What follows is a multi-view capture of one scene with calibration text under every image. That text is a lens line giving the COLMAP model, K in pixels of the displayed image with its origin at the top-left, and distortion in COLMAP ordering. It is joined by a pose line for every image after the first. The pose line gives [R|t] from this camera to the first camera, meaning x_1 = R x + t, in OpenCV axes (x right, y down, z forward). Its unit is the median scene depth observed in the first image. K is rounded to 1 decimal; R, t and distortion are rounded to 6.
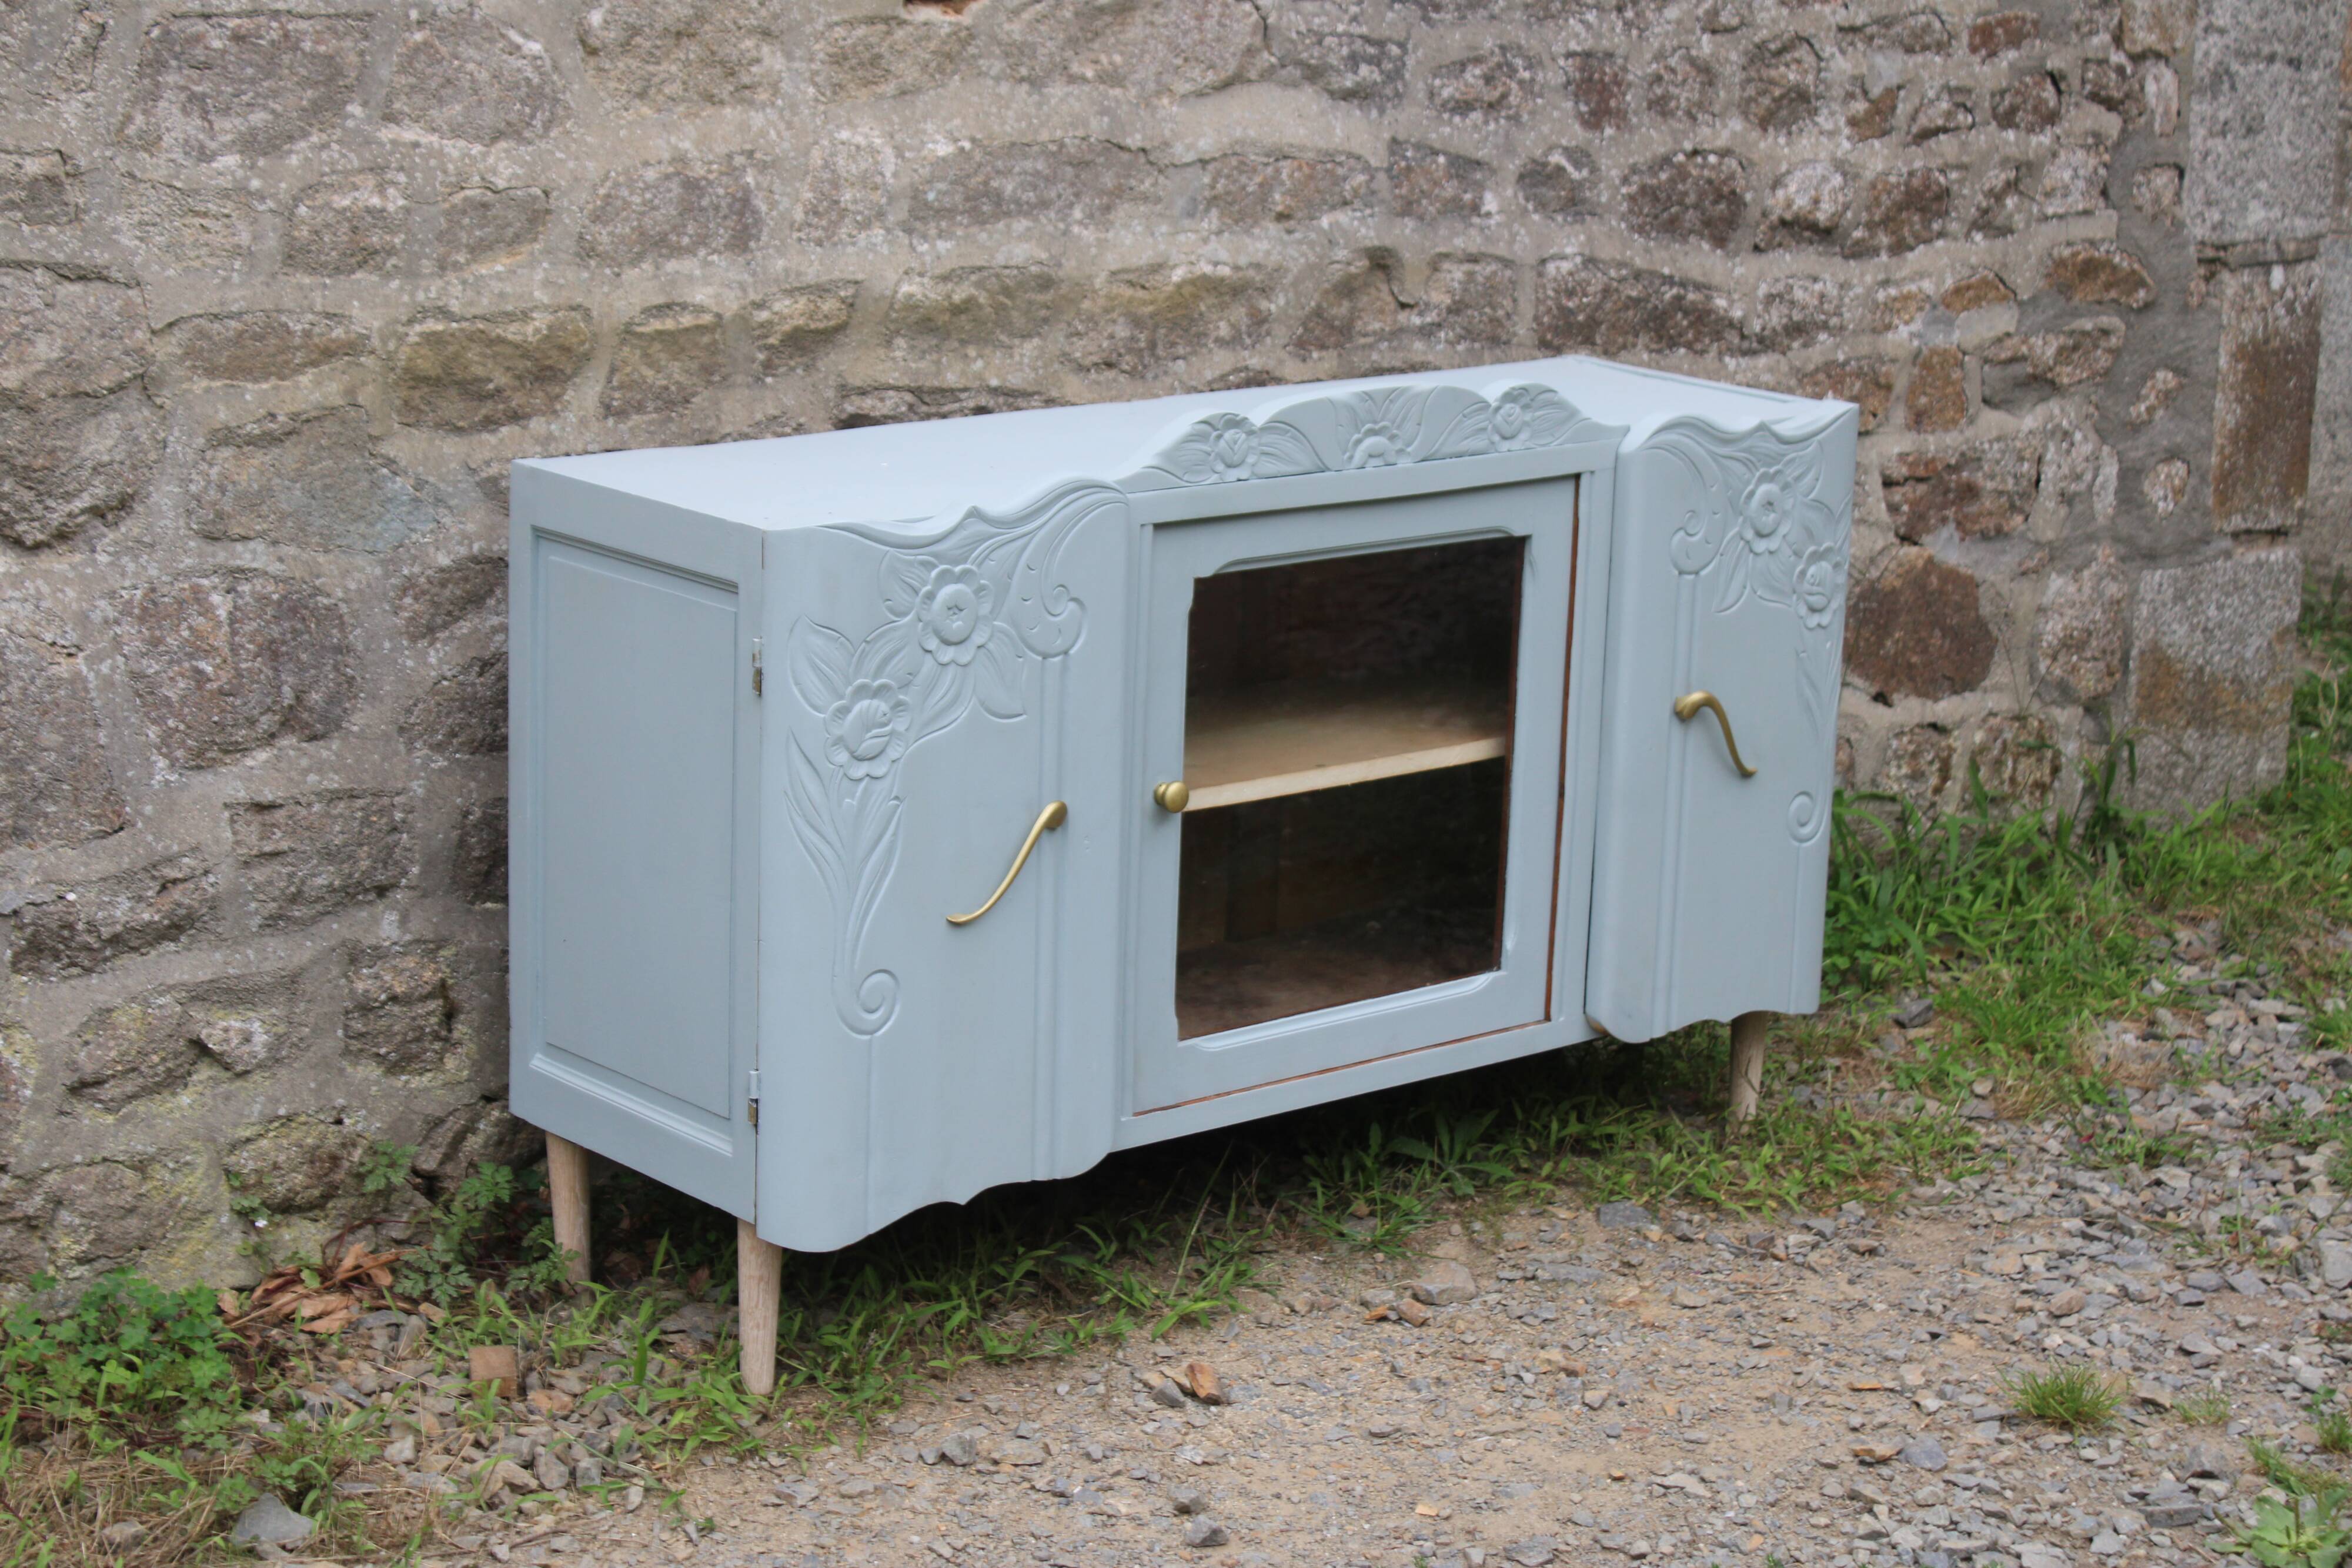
lens RADIAL K [[4540.5, 0, 1169.4], [0, 4540.5, 759.0], [0, 0, 1]] dist [0.018001, 0.067741]
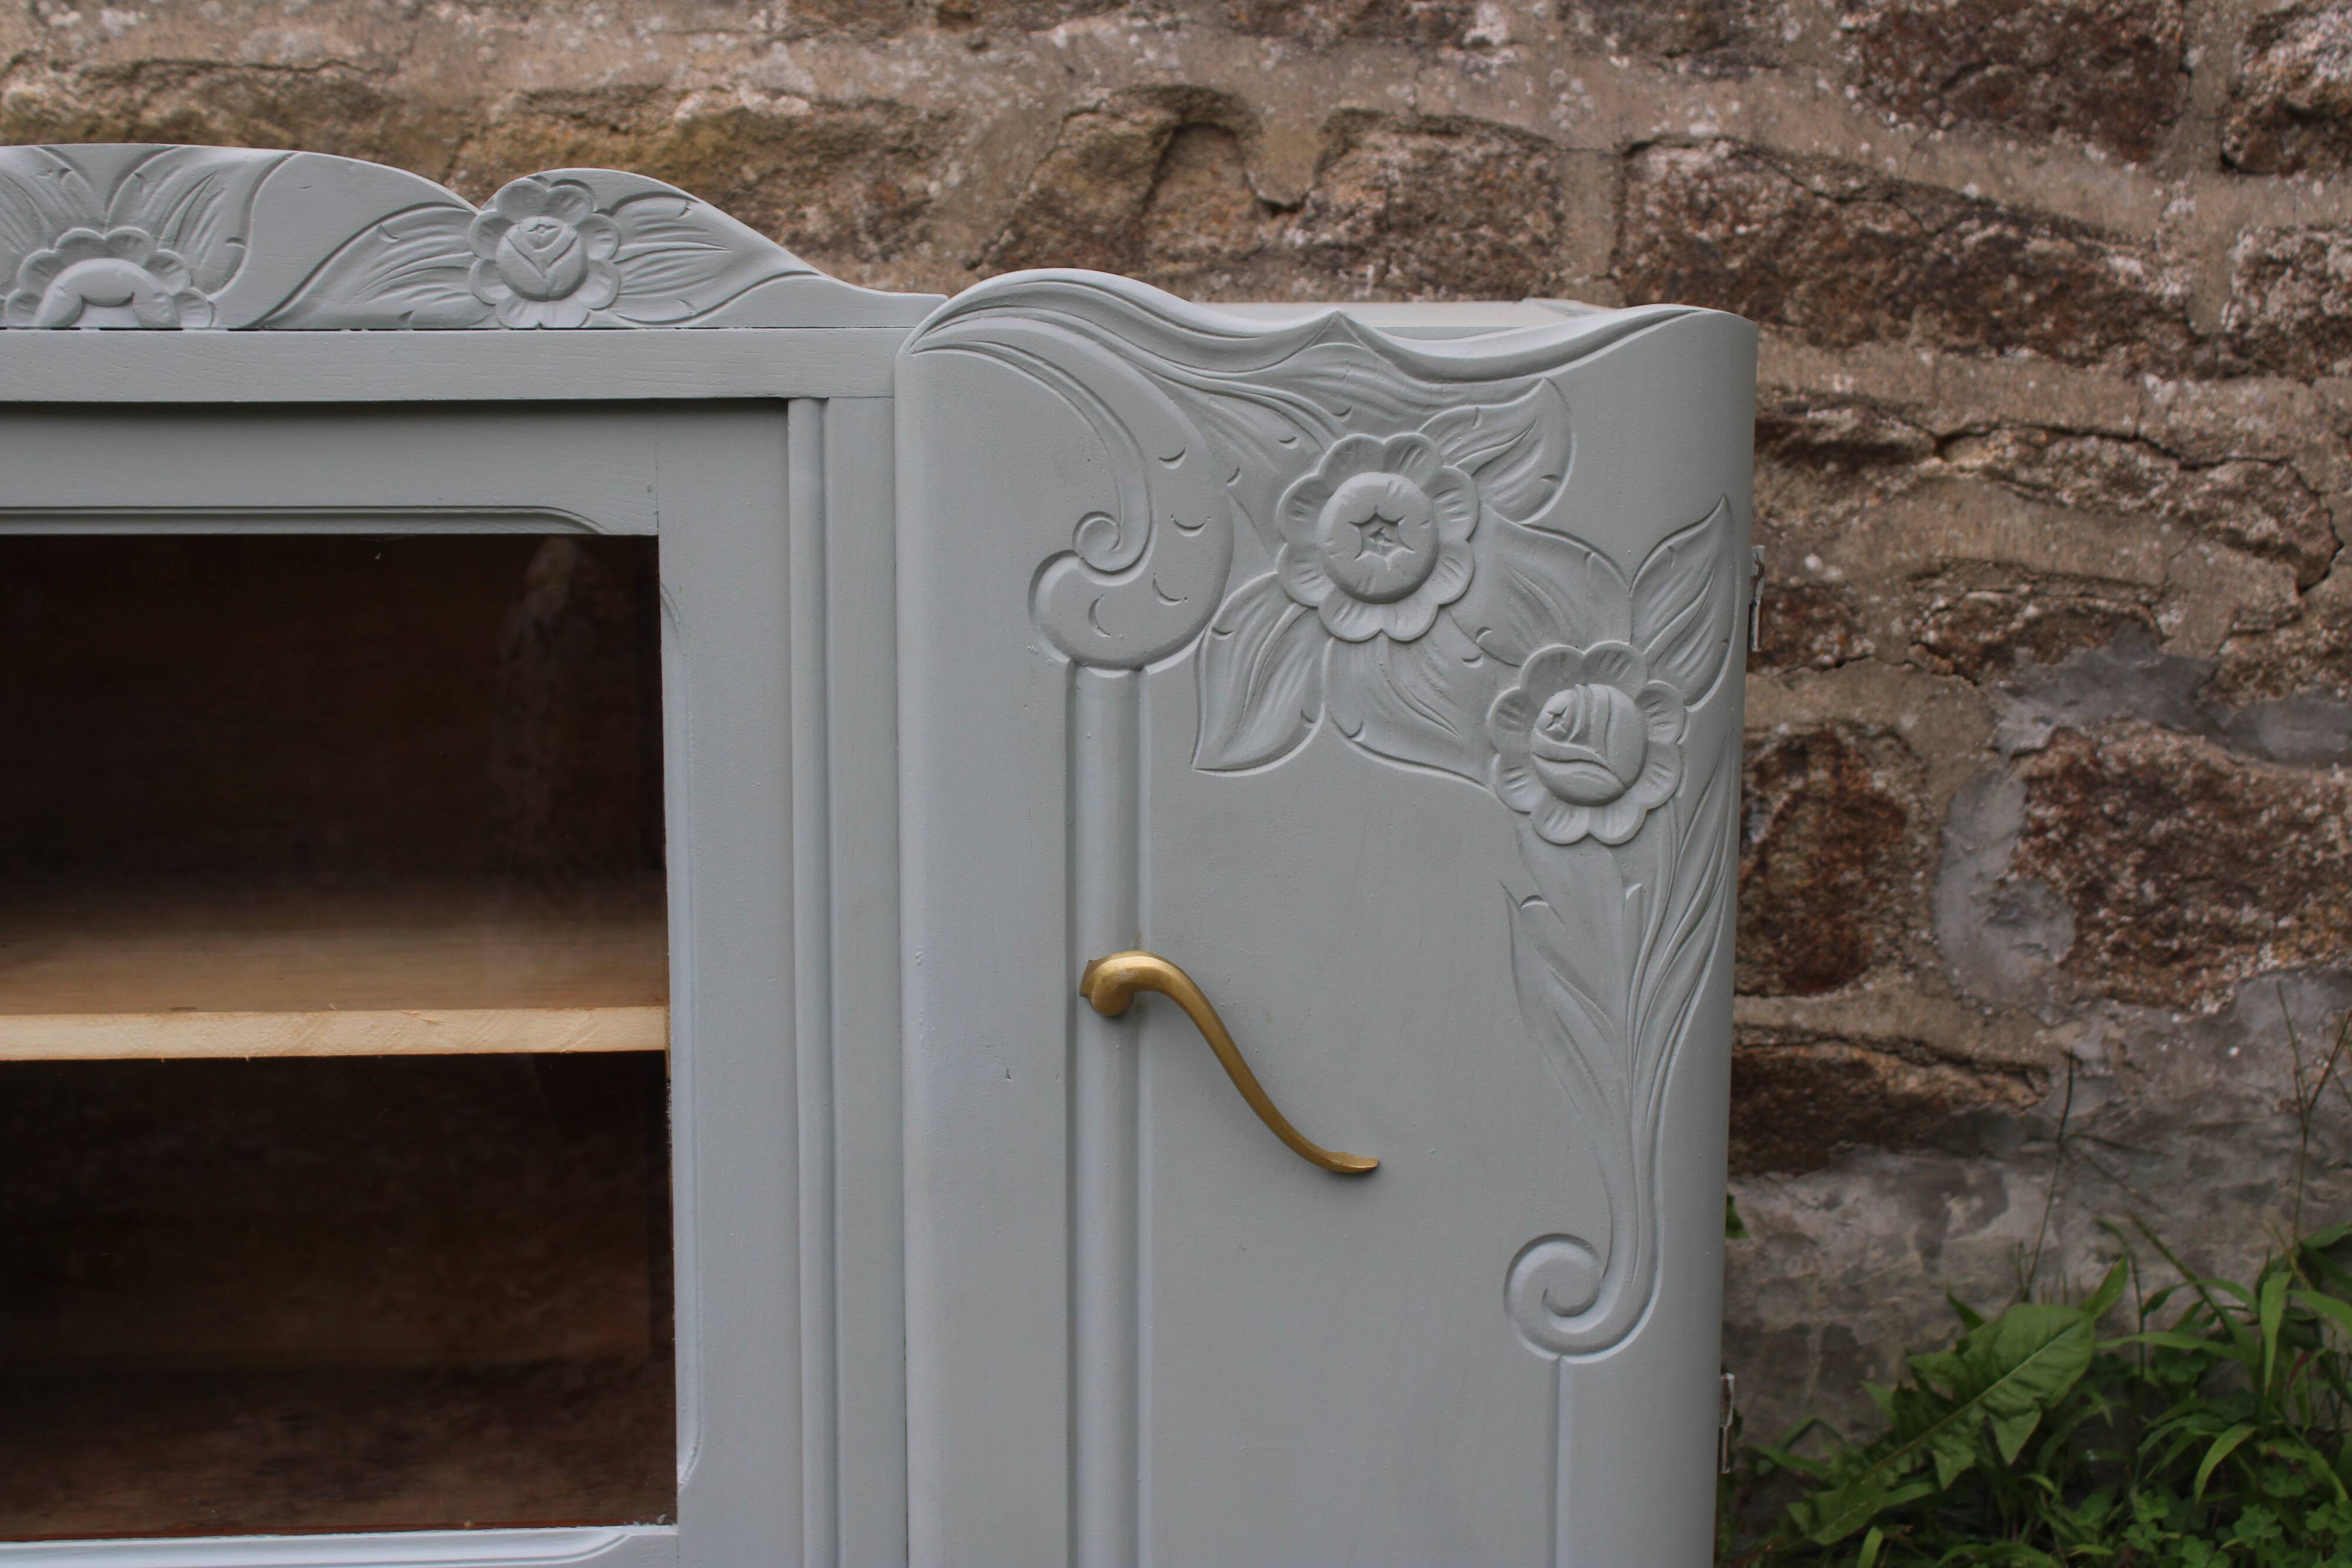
lens RADIAL K [[3289.2, 0, 1172.3], [0, 3289.2, 777.8], [0, 0, 1]] dist [-0.074081, 0.169514]
pose [[0.810971, 0.070447, -0.580829, 0.296257], [-0.114623, 0.992618, -0.039649, -0.019509], [0.573748, 0.098730, 0.813059, 0.761139]]
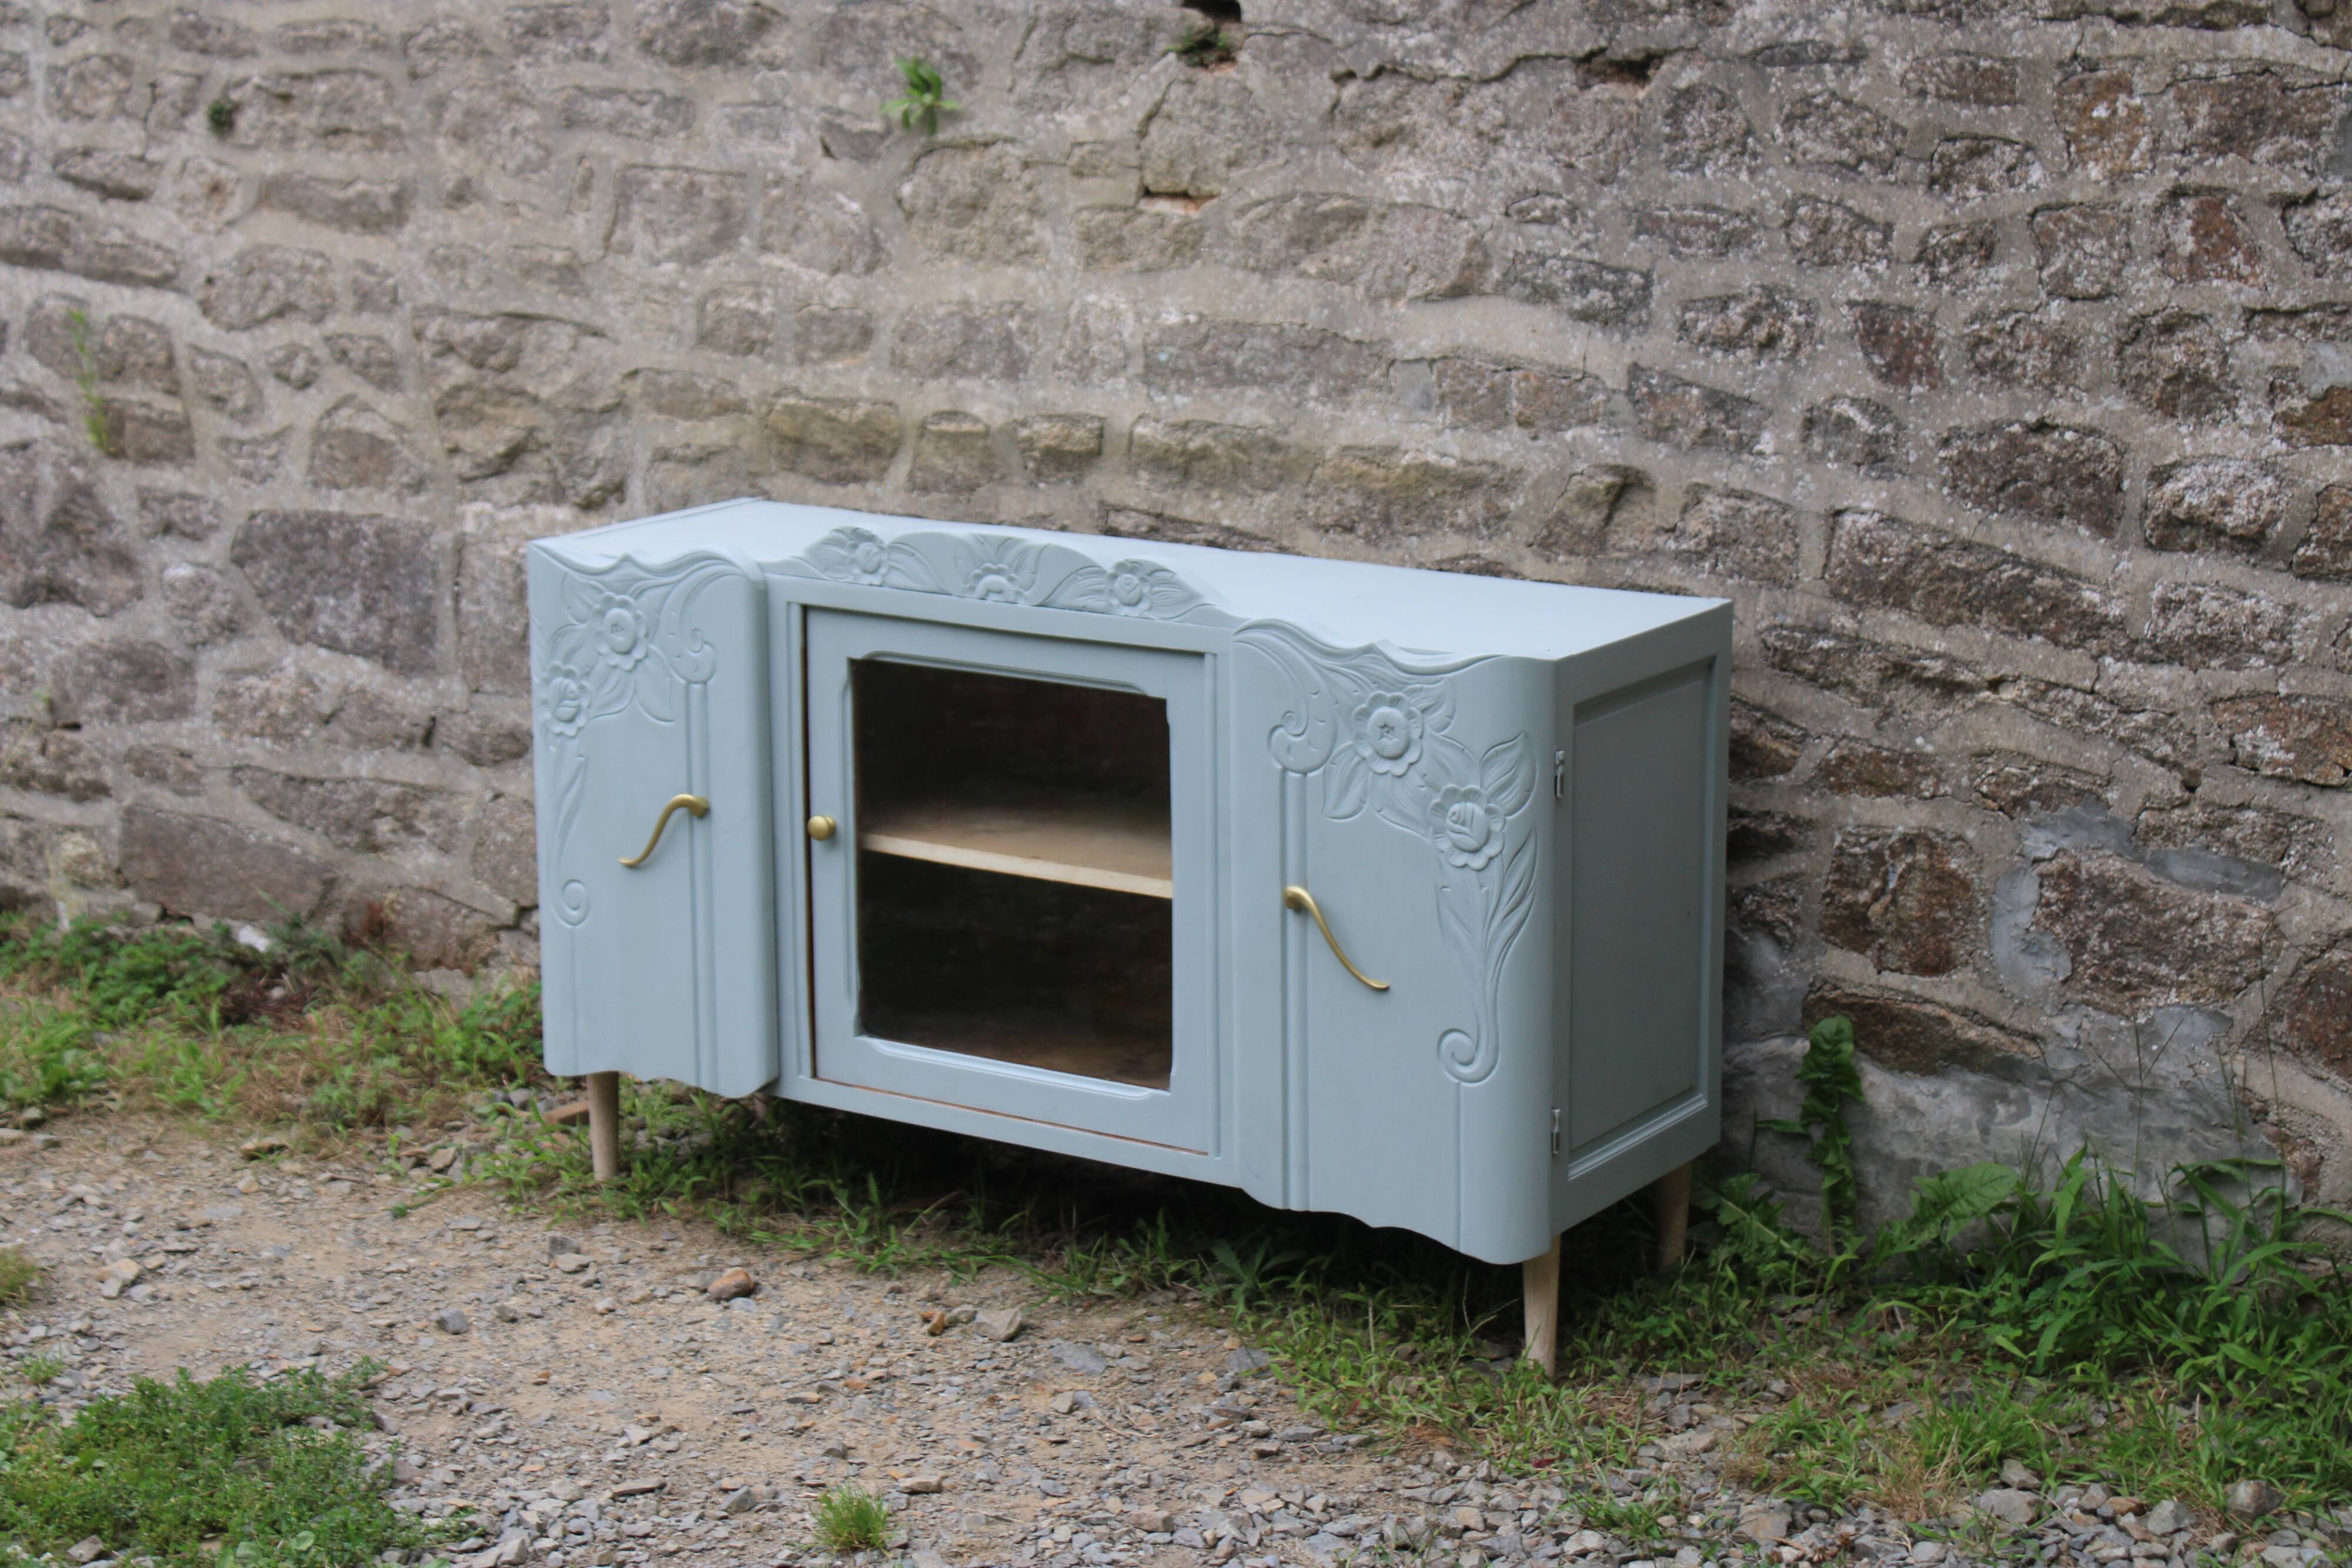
lens RADIAL K [[4540.5, 0, 1169.4], [0, 4540.5, 759.0], [0, 0, 1]] dist [0.018001, 0.067741]
pose [[0.260009, 0.169556, -0.950603, 1.110073], [-0.206464, 0.971458, 0.116803, -0.161129], [0.943275, 0.165895, 0.287595, 0.671495]]
